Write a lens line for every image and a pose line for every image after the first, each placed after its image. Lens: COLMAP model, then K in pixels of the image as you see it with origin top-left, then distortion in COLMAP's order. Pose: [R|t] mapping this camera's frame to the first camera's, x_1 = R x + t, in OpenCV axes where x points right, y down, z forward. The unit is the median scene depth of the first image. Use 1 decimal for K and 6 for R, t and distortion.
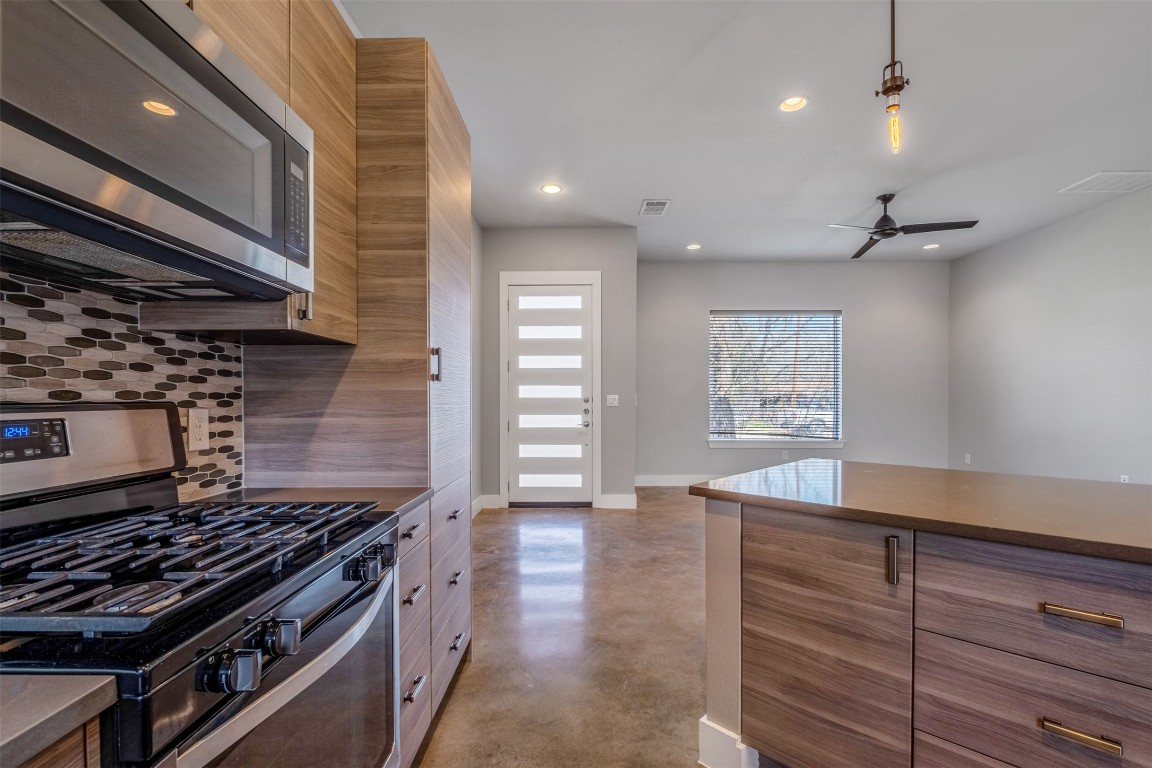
lens RADIAL K [[500.4, 0, 579.3], [0, 500.4, 402.9], [0, 0, 1]] dist [0.007624, -0.001021]
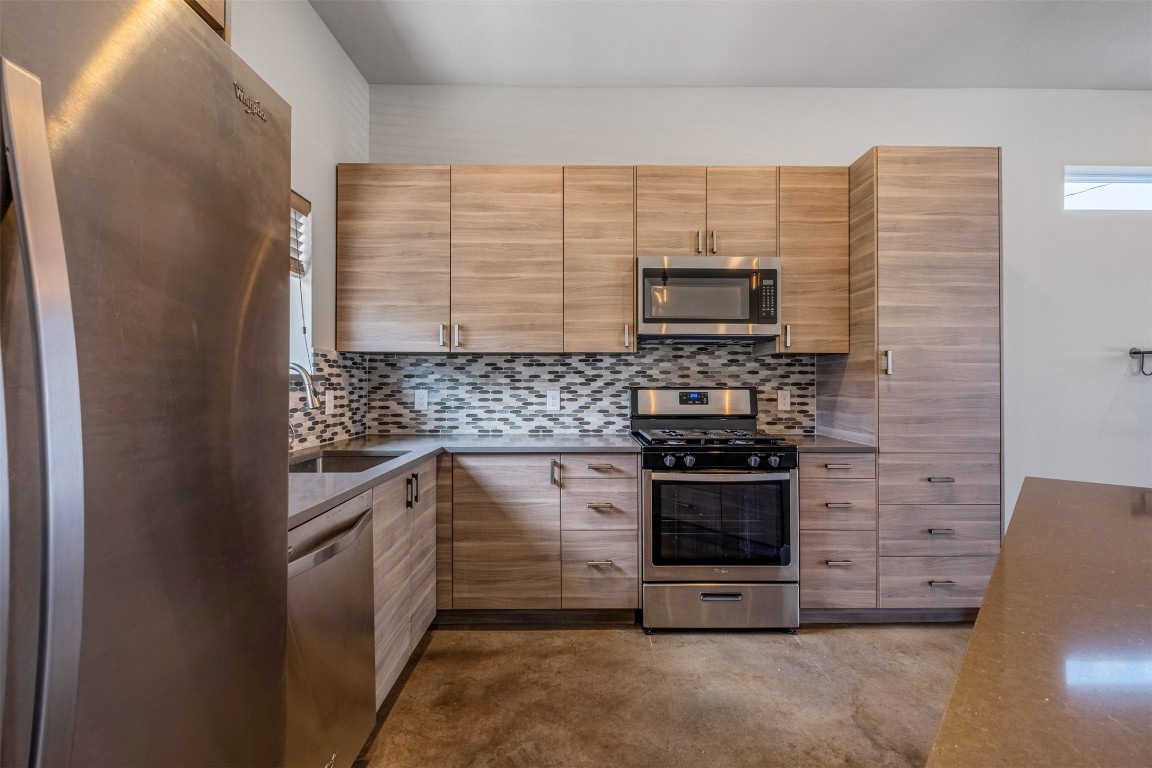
lens RADIAL K [[500.4, 0, 583.9], [0, 500.4, 381.1], [0, 0, 1]] dist [0.007624, -0.001021]
pose [[0.031534, -0.004456, -0.999493, 1.237794], [-0.011307, 0.999924, -0.004815, -0.007349], [0.999439, 0.011453, 0.031481, 0.098892]]
